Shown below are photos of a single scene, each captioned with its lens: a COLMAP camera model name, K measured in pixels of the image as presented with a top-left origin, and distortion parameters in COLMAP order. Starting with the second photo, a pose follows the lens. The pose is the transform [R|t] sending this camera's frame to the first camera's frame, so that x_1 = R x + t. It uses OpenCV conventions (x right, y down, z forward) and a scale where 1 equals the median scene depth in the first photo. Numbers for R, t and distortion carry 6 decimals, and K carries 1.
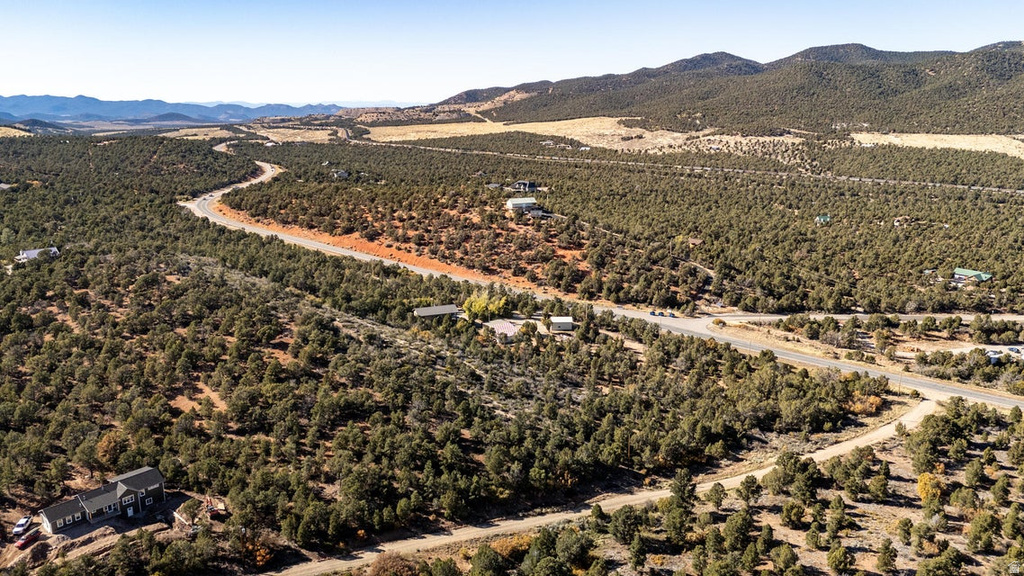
lens RADIAL K [[751.1, 0, 517.2], [0, 751.1, 285.7], [0, 0, 1]] dist [0.076798, -0.068325]
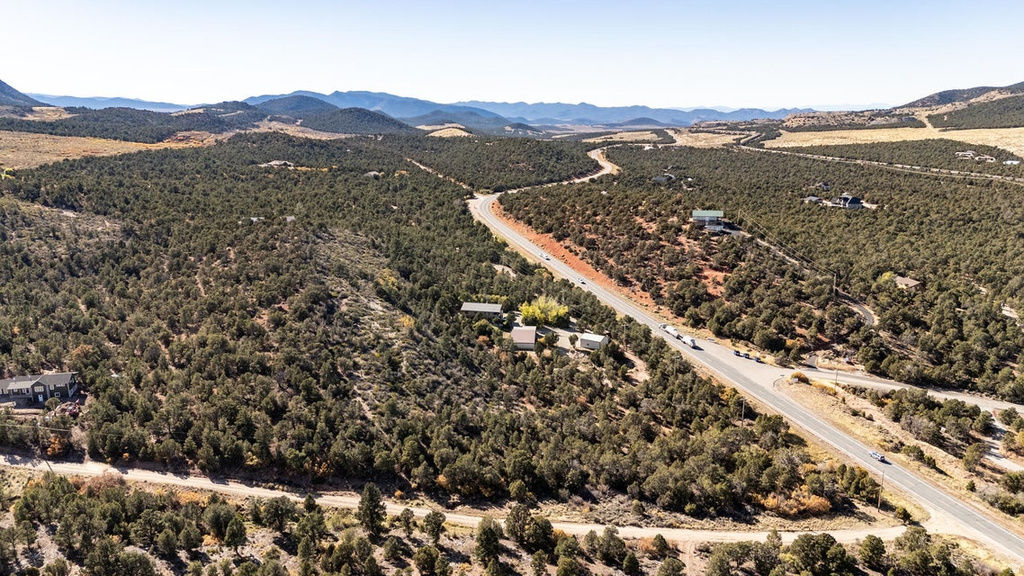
lens RADIAL K [[751.1, 0, 514.9], [0, 751.1, 290.3], [0, 0, 1]] dist [0.076798, -0.068325]
pose [[0.823792, 0.137394, -0.549990, 0.365595], [-0.137324, 0.989655, 0.041538, -0.029029], [0.550008, 0.041308, 0.834137, 0.116301]]
